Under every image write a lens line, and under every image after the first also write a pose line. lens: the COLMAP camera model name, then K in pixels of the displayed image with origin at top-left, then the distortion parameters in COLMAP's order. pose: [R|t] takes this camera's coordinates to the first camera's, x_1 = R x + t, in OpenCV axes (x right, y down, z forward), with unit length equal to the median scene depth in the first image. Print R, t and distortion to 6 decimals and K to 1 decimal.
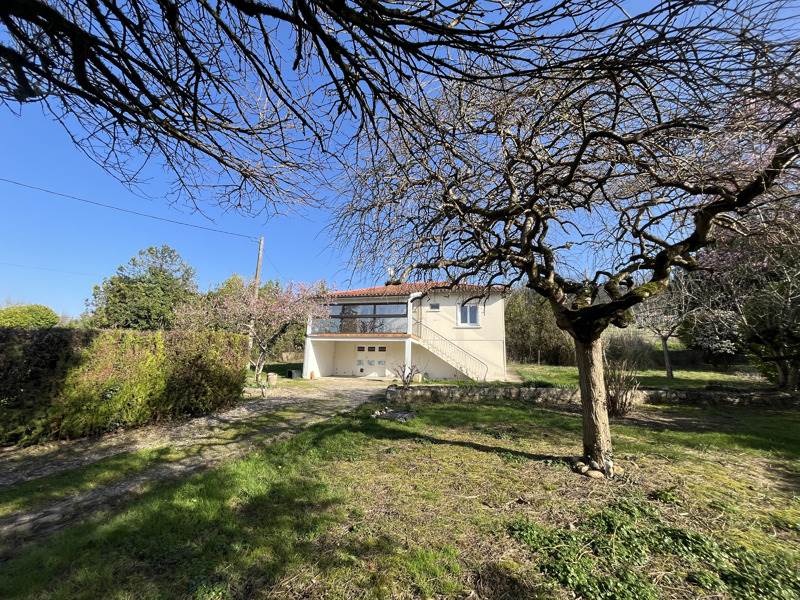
lens RADIAL K [[322.0, 0, 400.4], [0, 322.0, 302.6], [0, 0, 1]] dist [-0.000715, 0.000001]
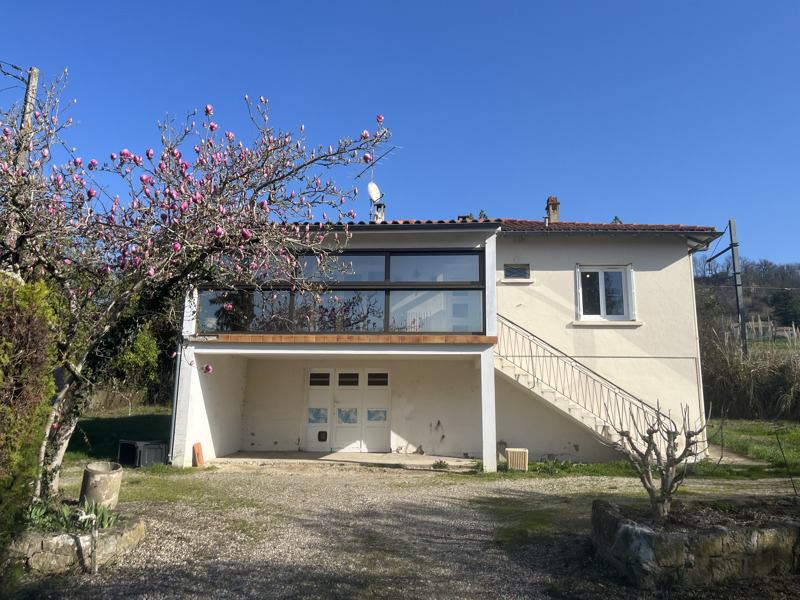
lens RADIAL K [[603.8, 0, 399.4], [0, 603.8, 296.9], [0, 0, 1]] dist [0.040384, -0.001690]
pose [[0.985444, 0.024289, 0.168258, -0.166882], [-0.023789, 0.999705, -0.004984, 0.052857], [-0.168329, 0.000909, 0.985730, 0.310797]]
